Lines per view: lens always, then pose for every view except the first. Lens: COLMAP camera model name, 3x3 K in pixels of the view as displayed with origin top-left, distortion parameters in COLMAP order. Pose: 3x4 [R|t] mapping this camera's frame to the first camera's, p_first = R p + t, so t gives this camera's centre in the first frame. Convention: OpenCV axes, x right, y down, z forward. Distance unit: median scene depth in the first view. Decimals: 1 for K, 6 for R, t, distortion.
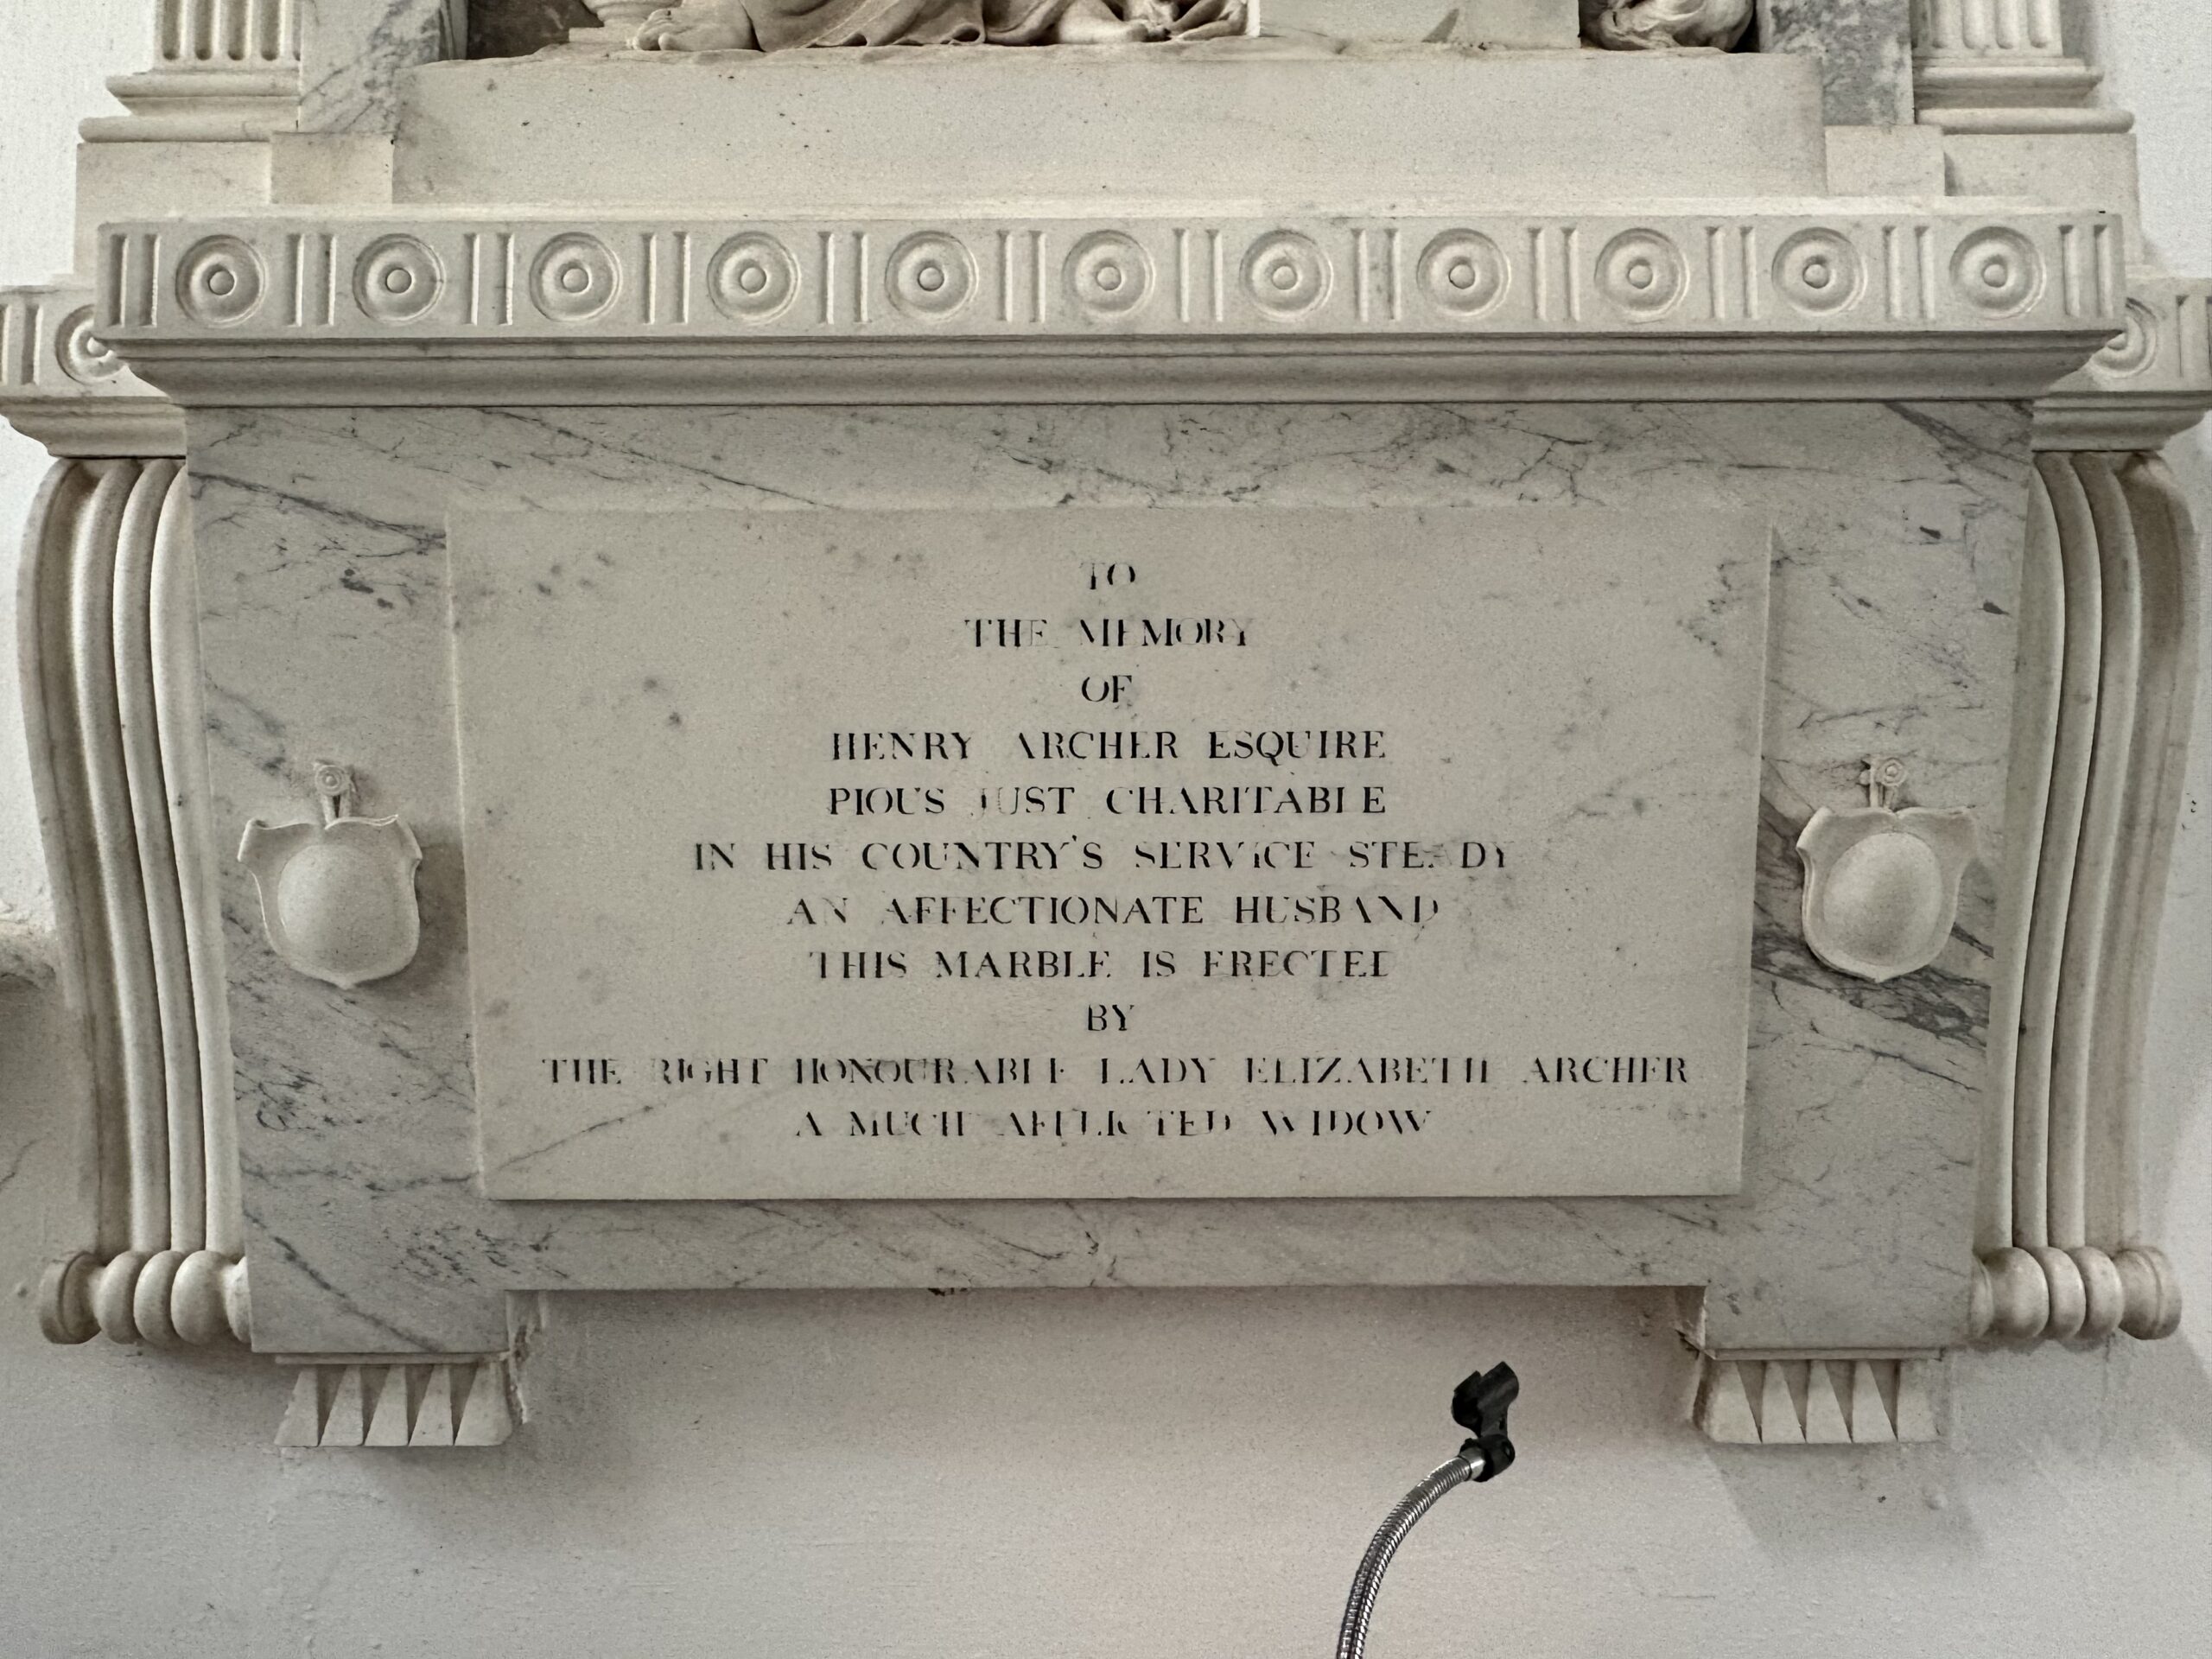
lens RADIAL K [[2005.6, 0, 1075.6], [0, 2005.6, 828.0], [0, 0, 1]] dist [-0.006158, -0.004784]
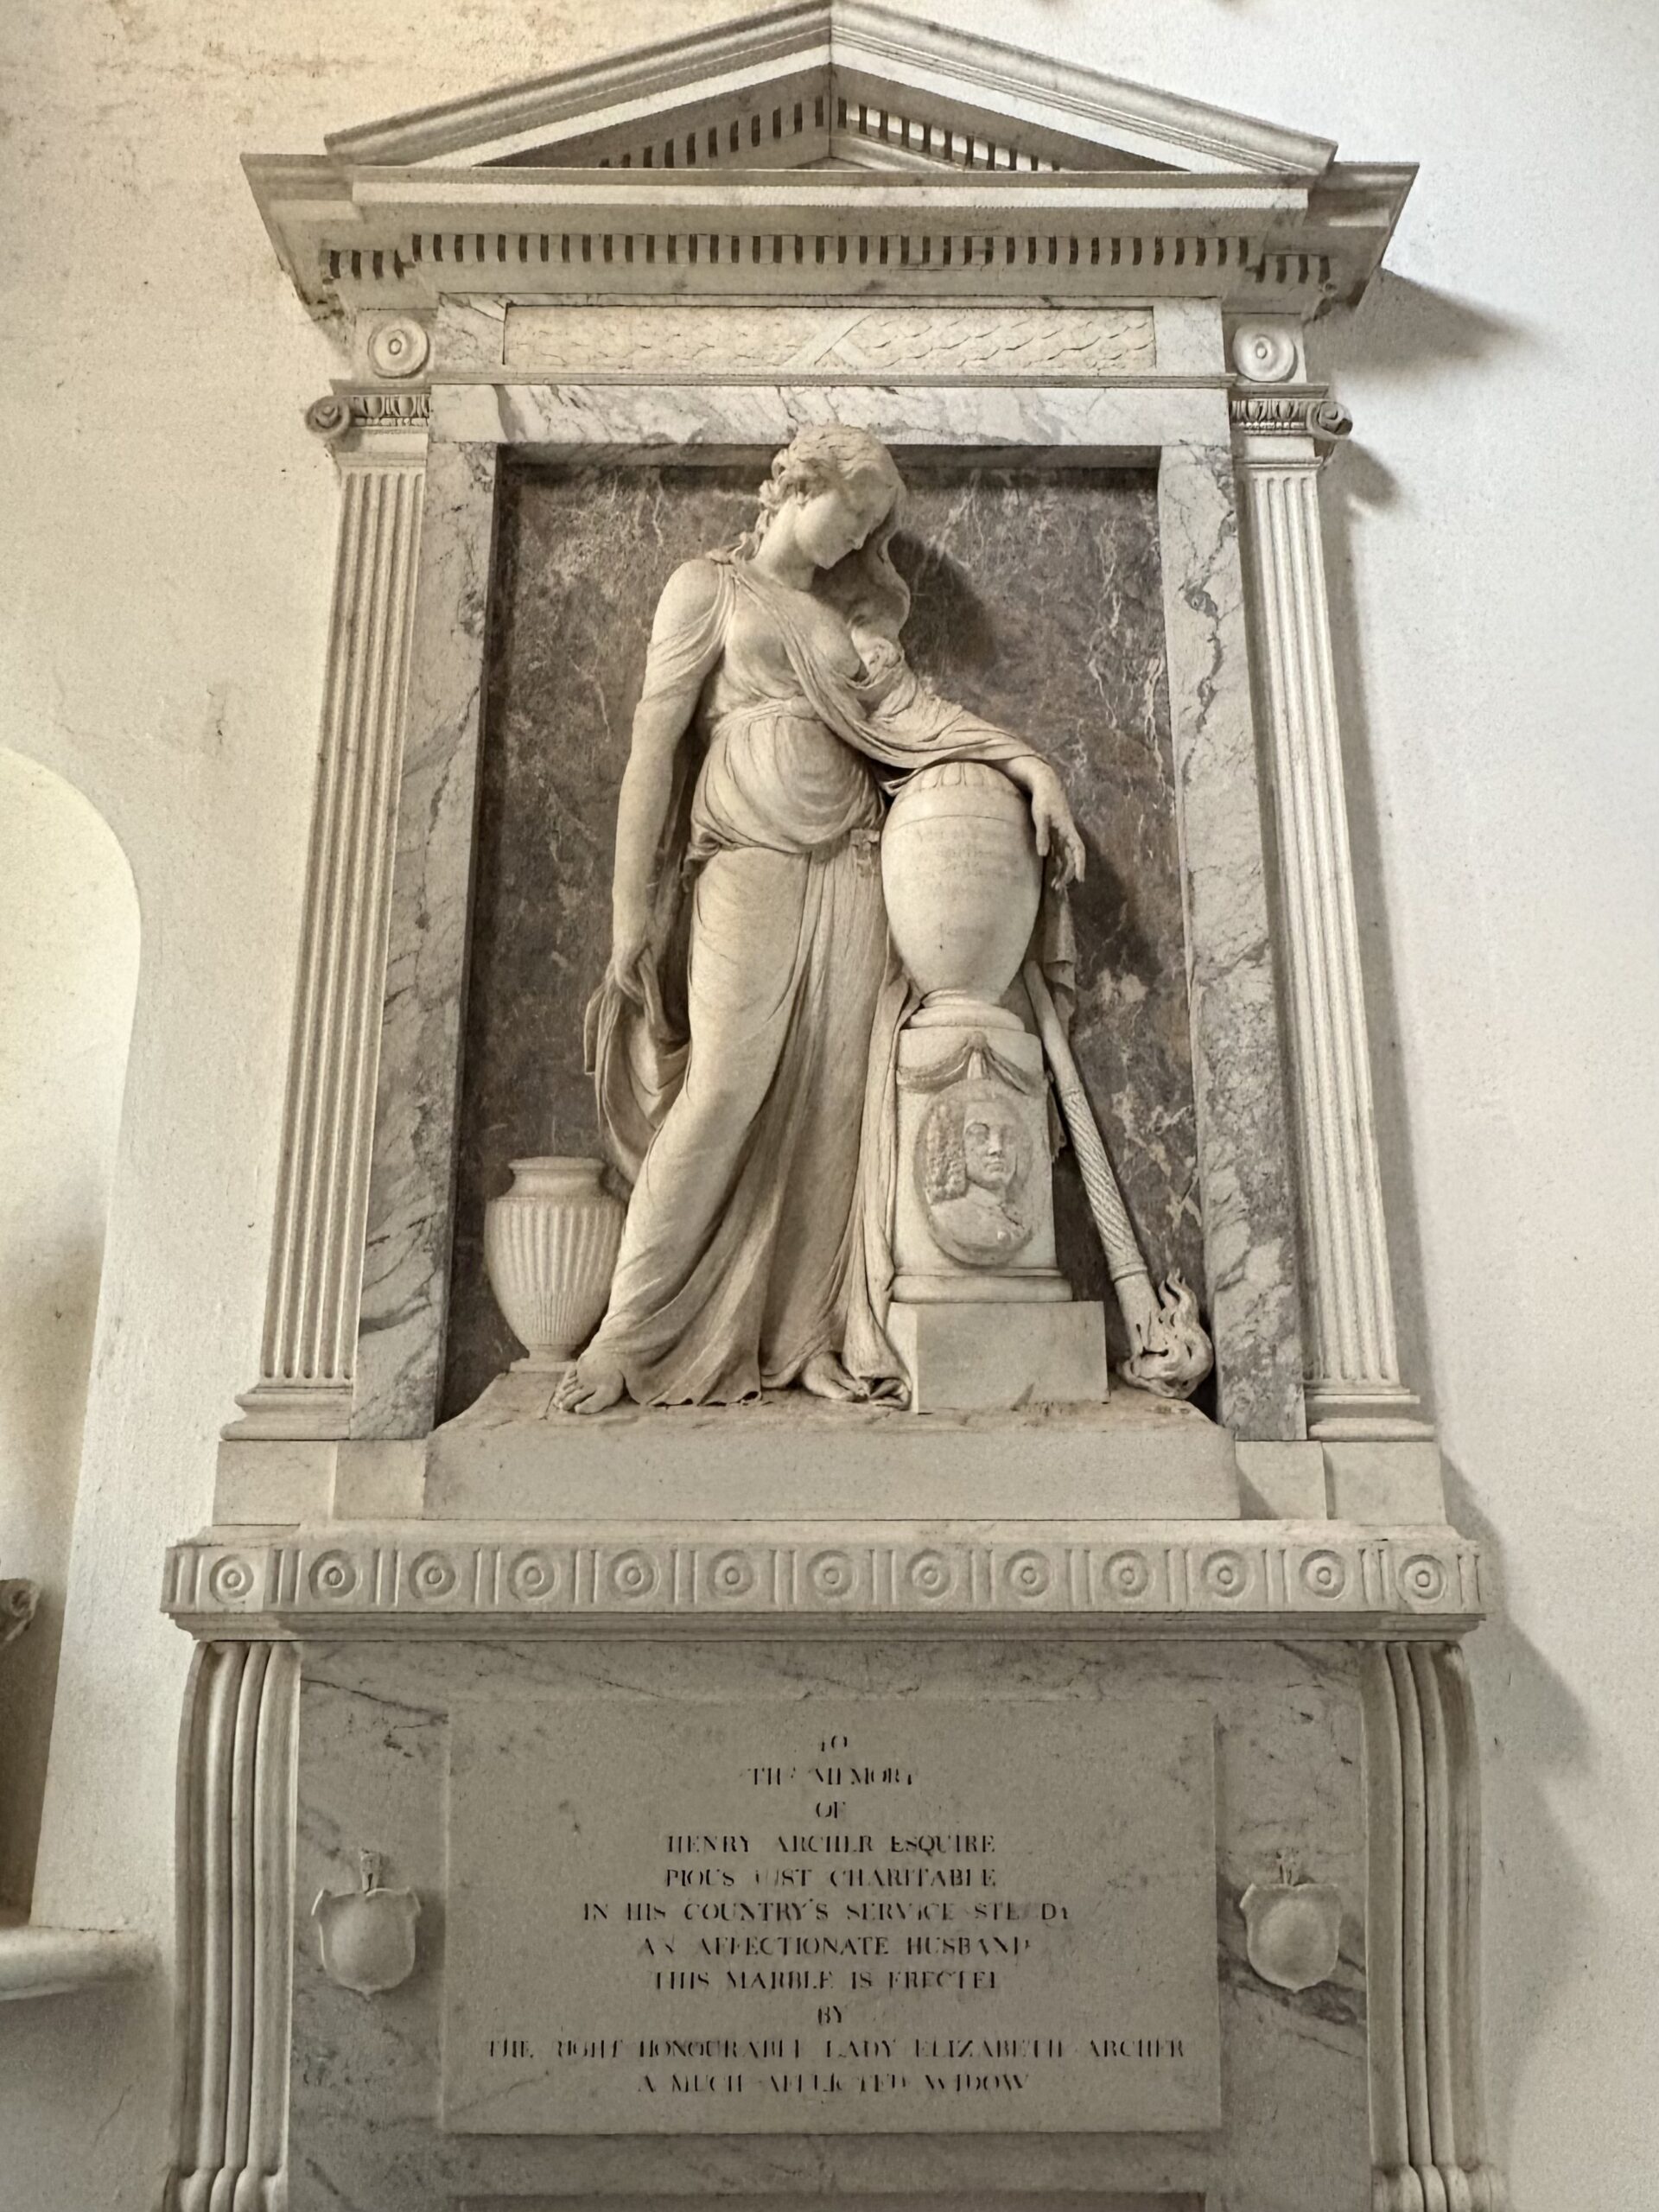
lens RADIAL K [[2005.6, 0, 829.5], [0, 2005.6, 1106.0], [0, 0, 1]] dist [-0.006158, -0.004784]
pose [[0.999895, 0.006349, 0.013007, -0.011023], [-0.002914, 0.968561, -0.248761, -0.220834], [-0.014177, 0.248697, 0.968478, -0.785463]]
